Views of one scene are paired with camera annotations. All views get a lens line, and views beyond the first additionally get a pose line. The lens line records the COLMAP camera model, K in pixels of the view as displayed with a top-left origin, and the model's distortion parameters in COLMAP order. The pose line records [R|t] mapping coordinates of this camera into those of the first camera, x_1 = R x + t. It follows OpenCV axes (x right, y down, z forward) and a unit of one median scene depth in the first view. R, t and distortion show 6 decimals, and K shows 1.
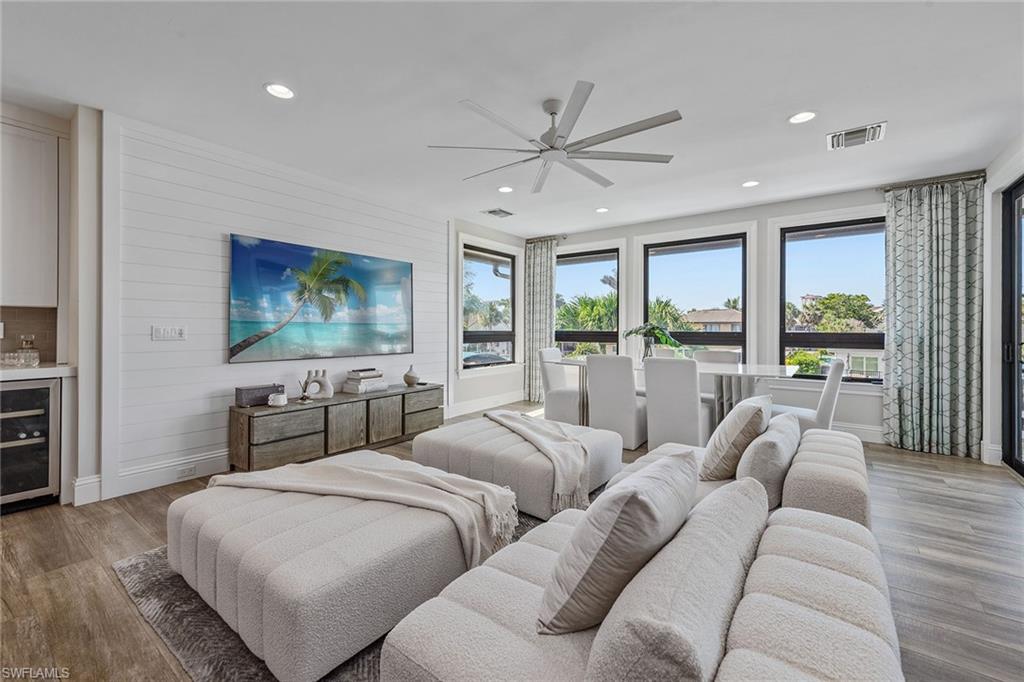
lens RADIAL K [[419.8, 0, 513.4], [0, 419.8, 325.9], [0, 0, 1]] dist [0.008717, -0.001969]
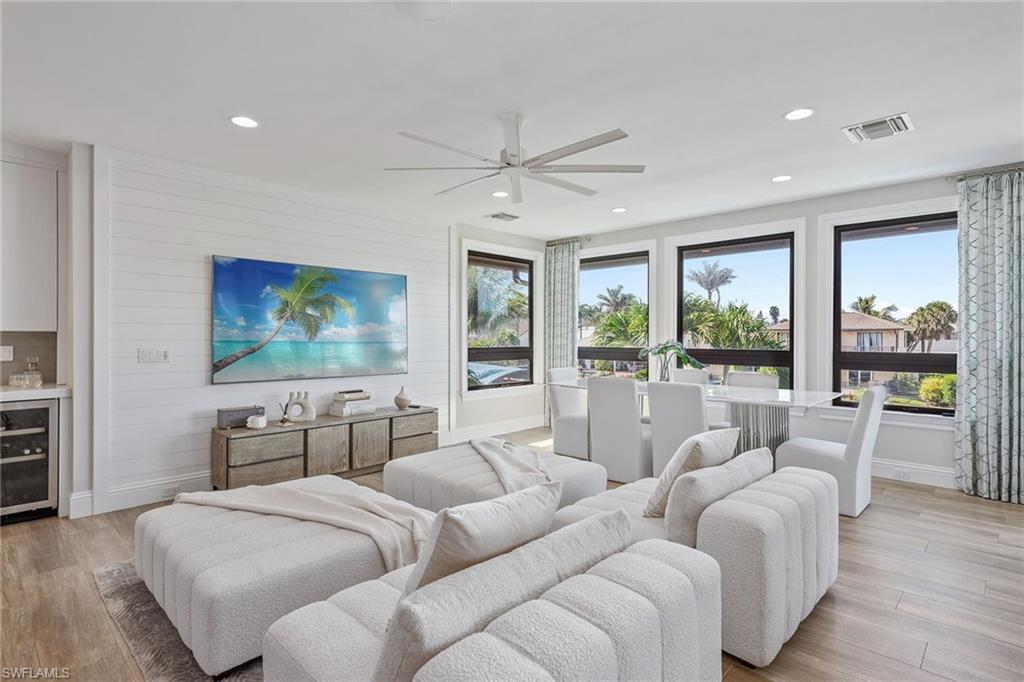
lens RADIAL K [[512.0, 0, 515.3], [0, 512.0, 333.3], [0, 0, 1]] dist [0.012180, -0.002977]
pose [[0.992152, -0.002376, -0.125012, 0.164382], [0.002356, 0.999997, -0.000308, -0.026215], [0.125013, 0.000011, 0.992155, -0.102672]]
